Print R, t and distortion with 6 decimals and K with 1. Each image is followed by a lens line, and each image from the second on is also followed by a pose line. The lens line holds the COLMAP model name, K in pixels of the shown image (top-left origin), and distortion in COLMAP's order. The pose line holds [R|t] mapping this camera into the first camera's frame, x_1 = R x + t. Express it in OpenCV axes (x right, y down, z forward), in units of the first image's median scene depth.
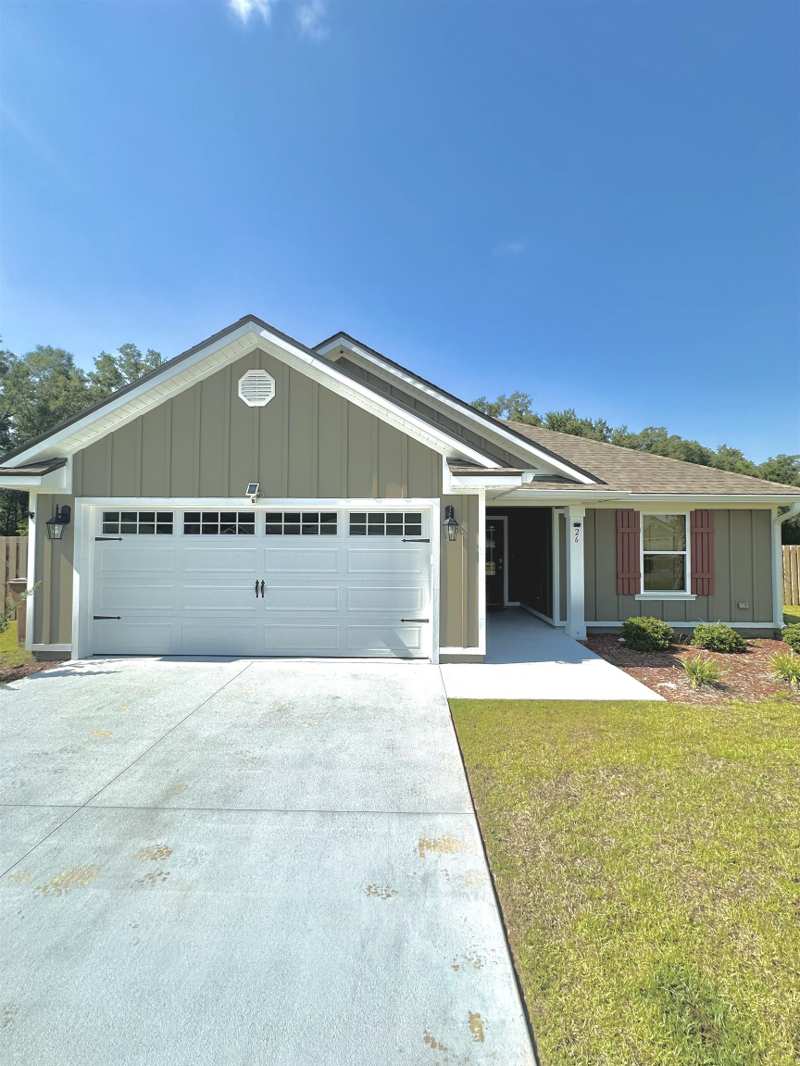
lens RADIAL K [[426.8, 0, 400.0], [0, 426.8, 533.0], [0, 0, 1]] dist [-0.001968, 0.000915]
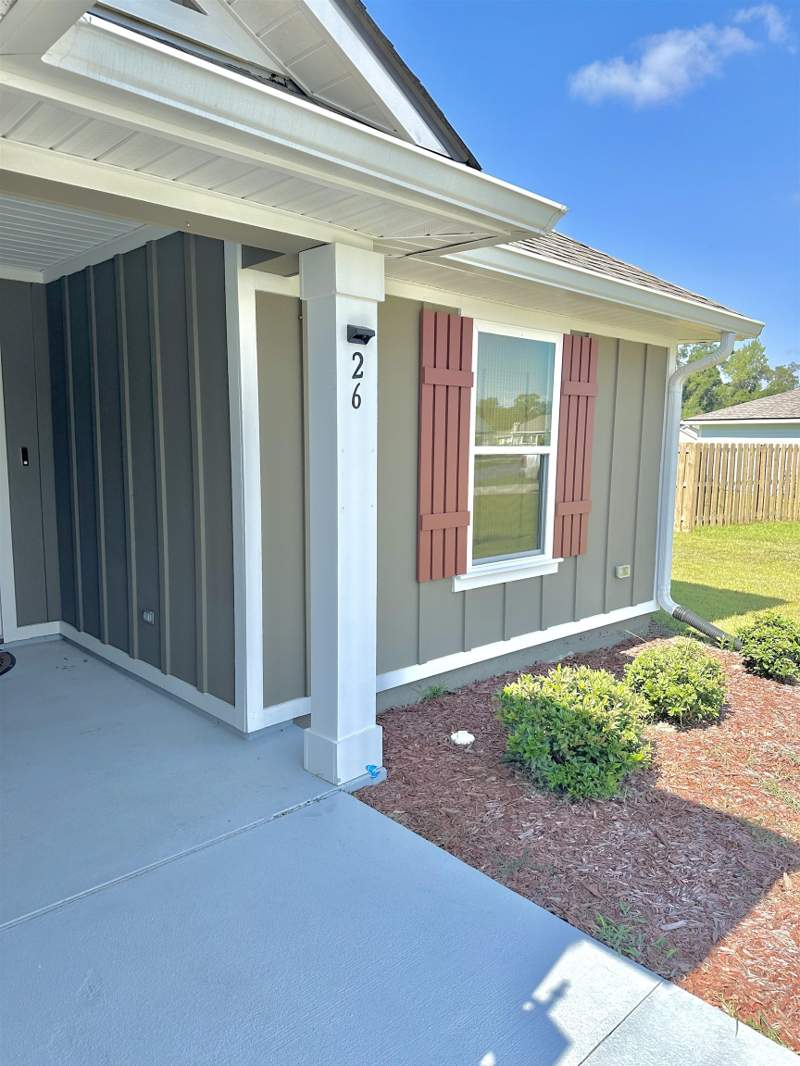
lens RADIAL K [[745.2, 0, 400.0], [0, 745.2, 533.0], [0, 0, 1]] dist [0.154379, -0.000031]
pose [[0.718199, -0.076825, 0.691584, 0.117586], [-0.035070, 0.988627, 0.146241, 0.027145], [-0.694953, -0.129284, 0.707337, 0.619409]]
